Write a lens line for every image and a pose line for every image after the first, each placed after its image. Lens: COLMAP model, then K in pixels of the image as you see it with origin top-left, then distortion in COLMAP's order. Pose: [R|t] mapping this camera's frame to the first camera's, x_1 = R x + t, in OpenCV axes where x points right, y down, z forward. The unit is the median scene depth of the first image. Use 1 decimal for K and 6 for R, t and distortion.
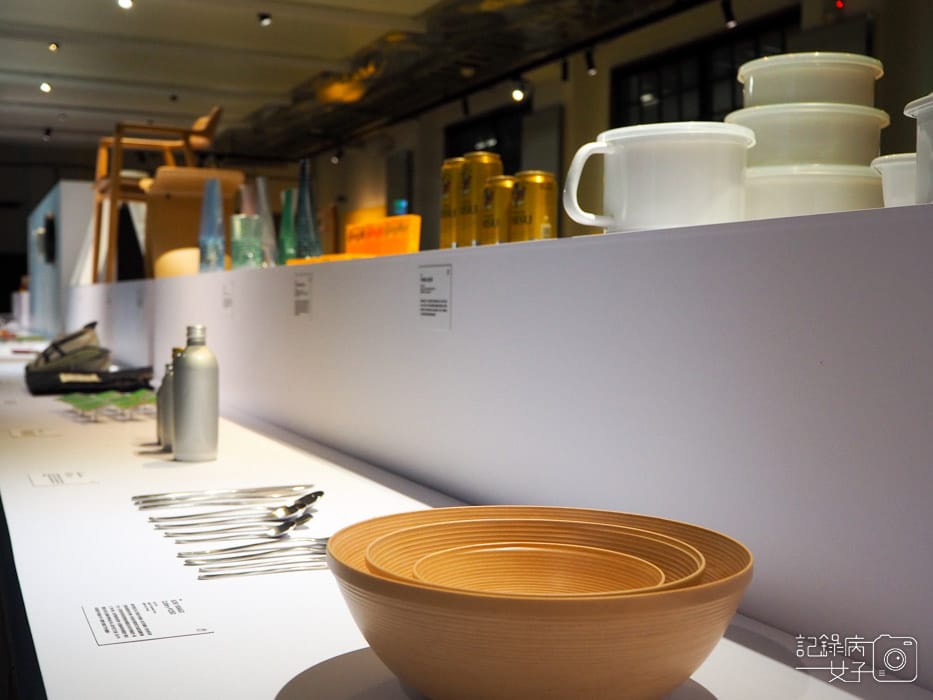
lens RADIAL K [[1091.6, 0, 467.0], [0, 1091.6, 297.8], [0, 0, 1]] dist [-0.011262, -0.023641]
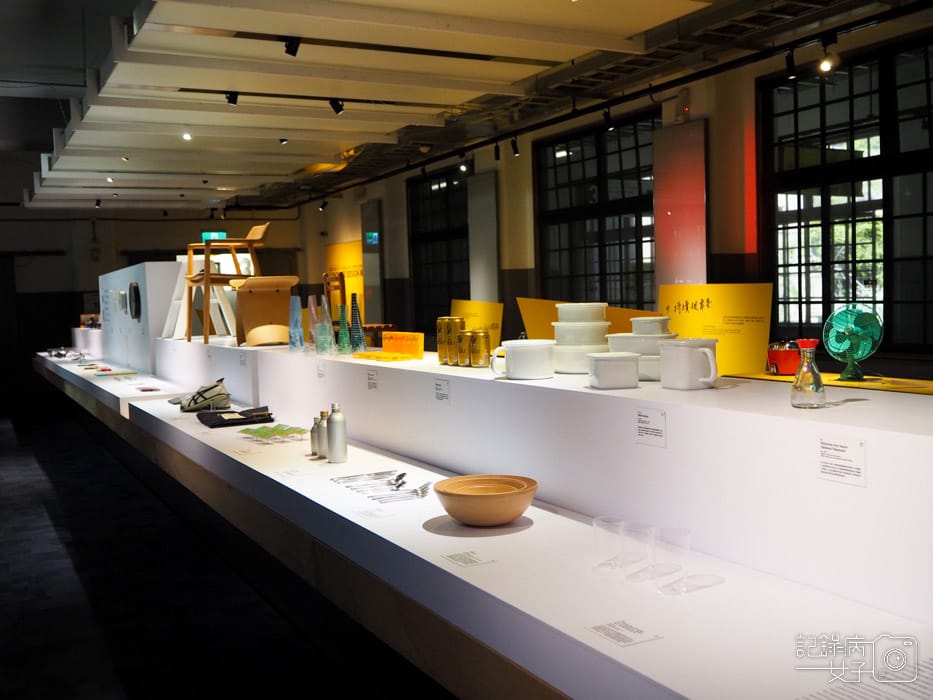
lens RADIAL K [[969.0, 0, 466.5], [0, 969.0, 350.0], [0, 0, 1]] dist [0.012253, 0.007850]
pose [[0.997781, -0.052322, 0.041180, -0.039405], [0.049498, 0.996536, 0.066825, -0.157889], [-0.044534, -0.064638, 0.996915, -0.778491]]
